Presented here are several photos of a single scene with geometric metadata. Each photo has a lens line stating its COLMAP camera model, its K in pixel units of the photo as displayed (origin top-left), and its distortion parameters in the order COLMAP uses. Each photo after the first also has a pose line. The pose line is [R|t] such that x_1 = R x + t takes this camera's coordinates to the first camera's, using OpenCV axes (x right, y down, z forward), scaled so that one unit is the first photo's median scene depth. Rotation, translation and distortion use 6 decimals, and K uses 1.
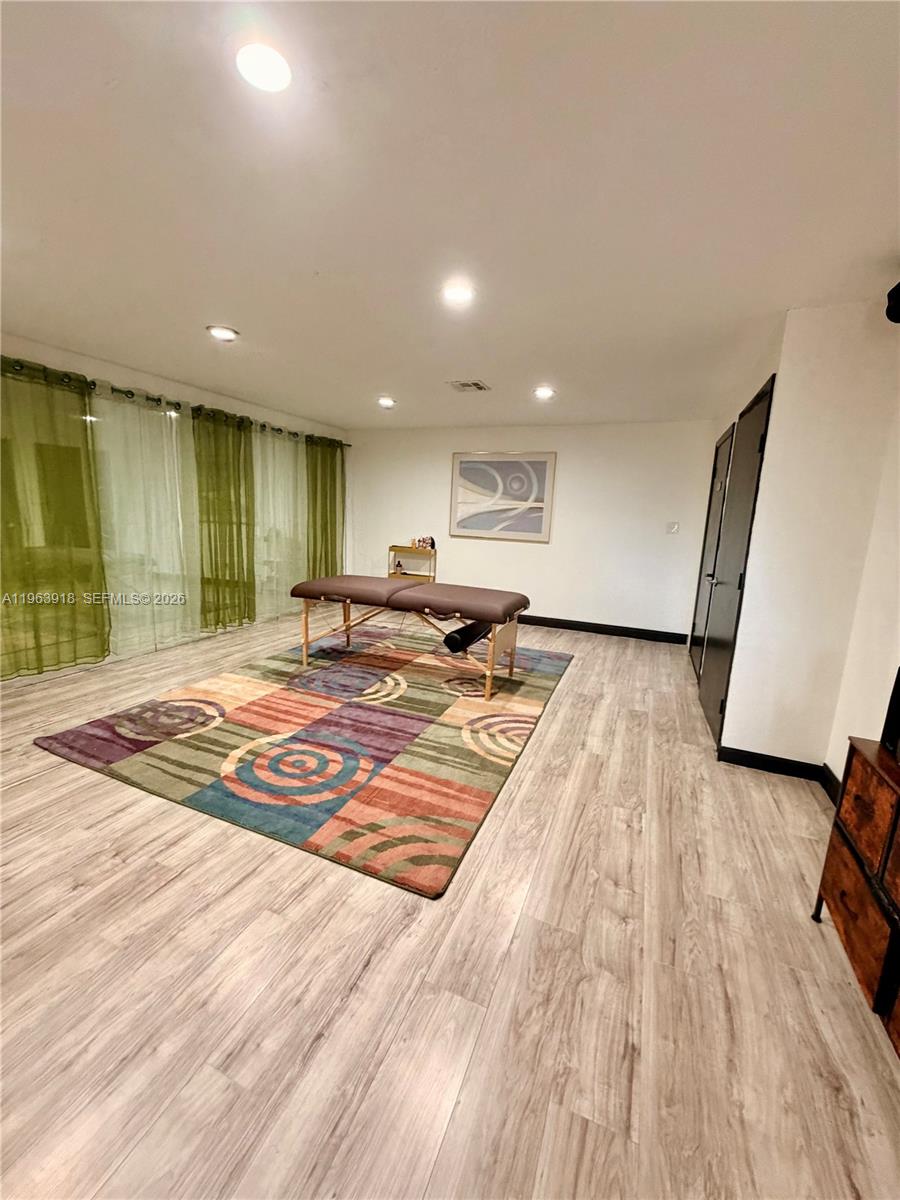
lens RADIAL K [[480.0, 0, 446.1], [0, 480.0, 597.0], [0, 0, 1]] dist [0.002214, -0.000378]
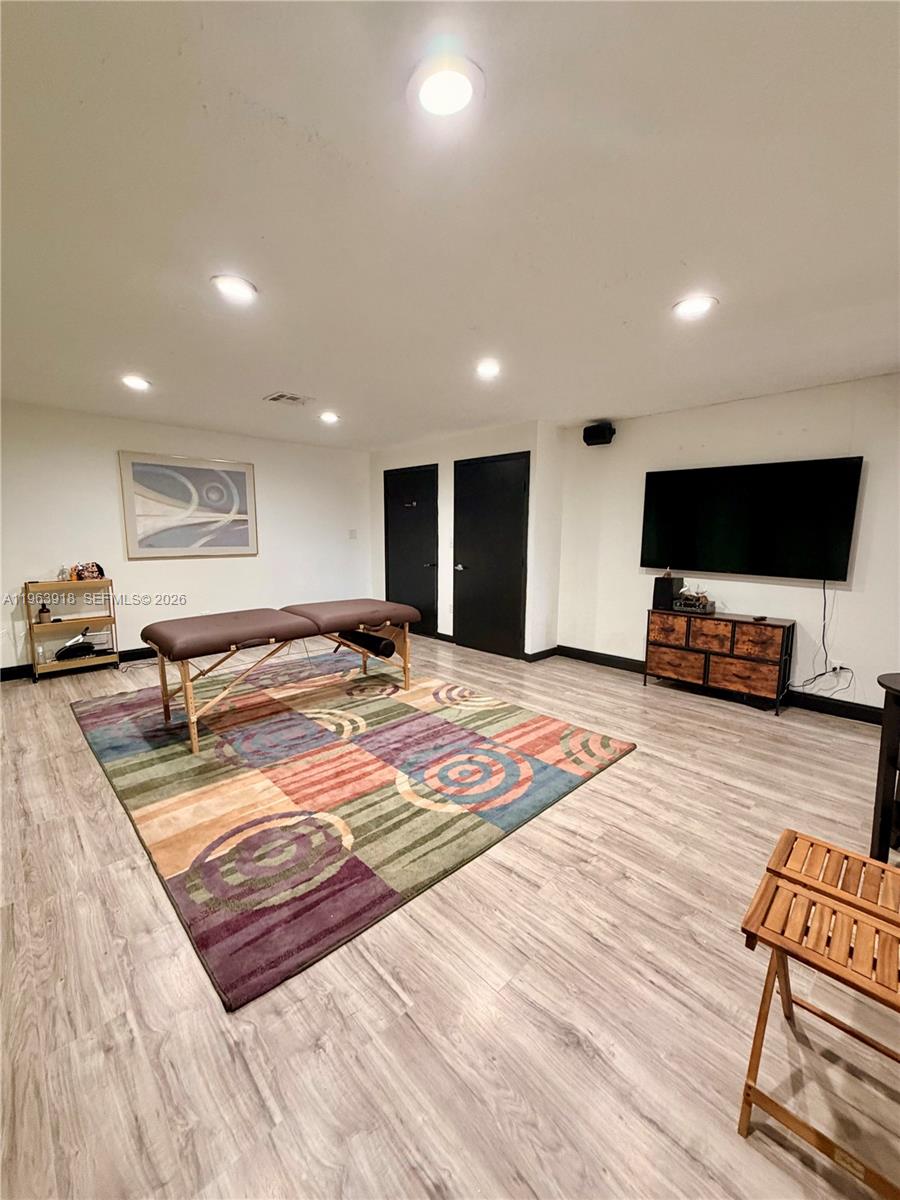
lens RADIAL K [[480.0, 0, 448.2], [0, 480.0, 601.9], [0, 0, 1]] dist [0.002214, -0.000378]
pose [[0.389189, -0.176456, 0.904099, -0.918507], [0.168722, 0.978532, 0.118354, -0.118318], [-0.905574, 0.106480, 0.410607, 0.421158]]
